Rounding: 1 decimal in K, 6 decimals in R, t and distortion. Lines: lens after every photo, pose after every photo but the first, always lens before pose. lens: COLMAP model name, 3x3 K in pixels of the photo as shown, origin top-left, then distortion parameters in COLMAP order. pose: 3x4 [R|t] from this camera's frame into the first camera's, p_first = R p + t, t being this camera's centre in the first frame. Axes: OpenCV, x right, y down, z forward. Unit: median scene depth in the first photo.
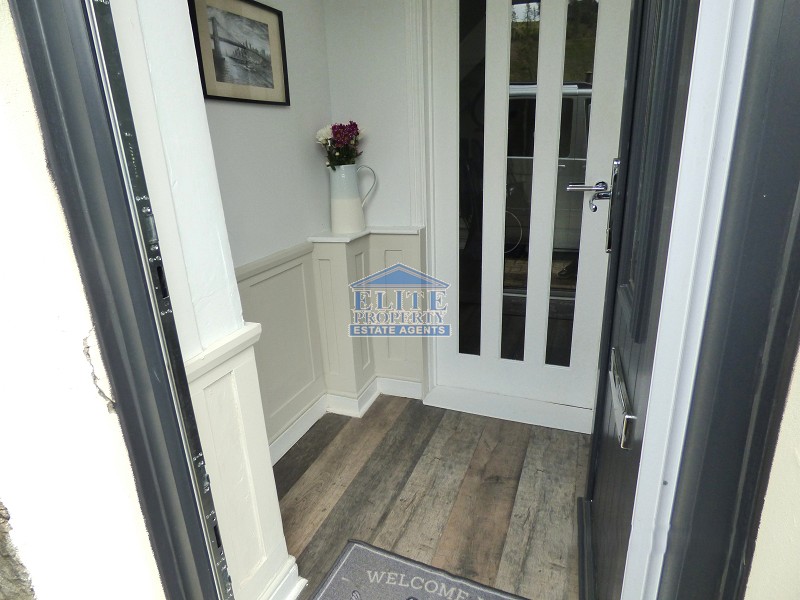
lens RADIAL K [[478.2, 0, 403.5], [0, 478.2, 299.2], [0, 0, 1]] dist [-0.000563, -0.000961]
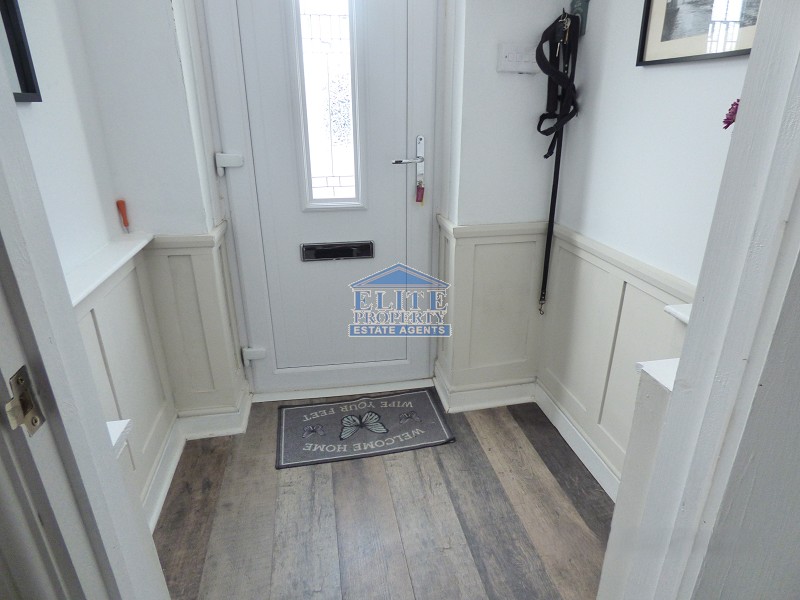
lens RADIAL K [[478.2, 0, 403.5], [0, 478.2, 299.2], [0, 0, 1]] dist [-0.000563, -0.000961]
pose [[-0.841658, 0.240702, -0.483399, 0.424039], [-0.137191, 0.770486, 0.622519, -0.461308], [0.522294, 0.590266, -0.615463, 1.262172]]
